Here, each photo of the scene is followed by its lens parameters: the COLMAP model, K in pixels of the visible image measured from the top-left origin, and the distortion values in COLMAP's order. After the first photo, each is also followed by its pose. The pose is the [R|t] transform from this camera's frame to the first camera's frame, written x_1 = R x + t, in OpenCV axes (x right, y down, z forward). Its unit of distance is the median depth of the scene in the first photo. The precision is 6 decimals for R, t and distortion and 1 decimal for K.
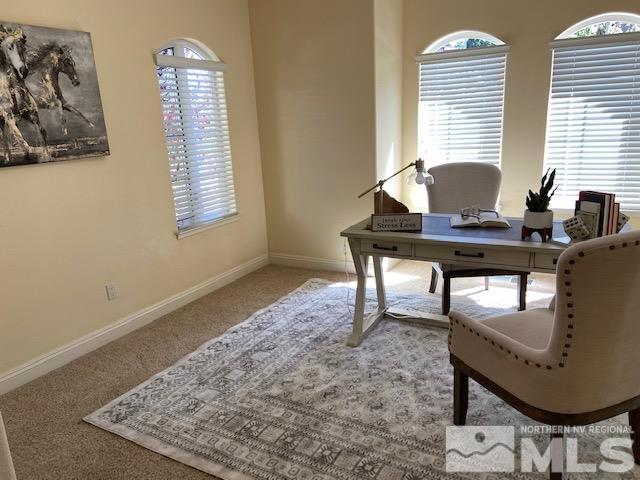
lens RADIAL K [[479.2, 0, 318.1], [0, 479.2, 237.2], [0, 0, 1]] dist [0.147360, -0.172629]
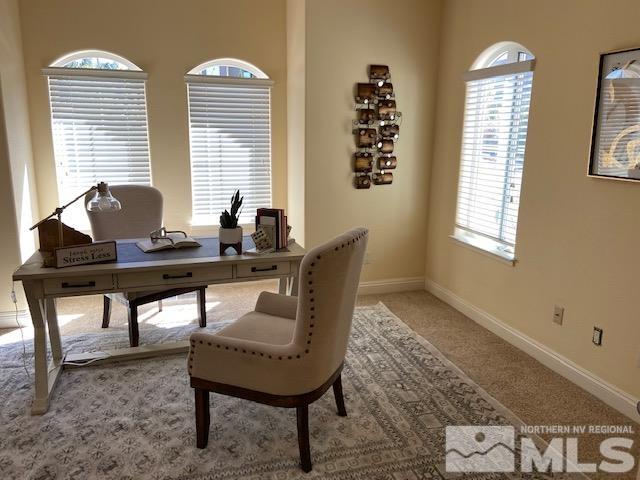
lens RADIAL K [[479.2, 0, 318.1], [0, 479.2, 237.2], [0, 0, 1]] dist [0.147360, -0.172629]
pose [[0.705941, -0.100712, 0.701074, -0.150299], [0.132757, 0.991110, 0.008698, -0.012334], [-0.695718, 0.086933, 0.713035, 0.062932]]
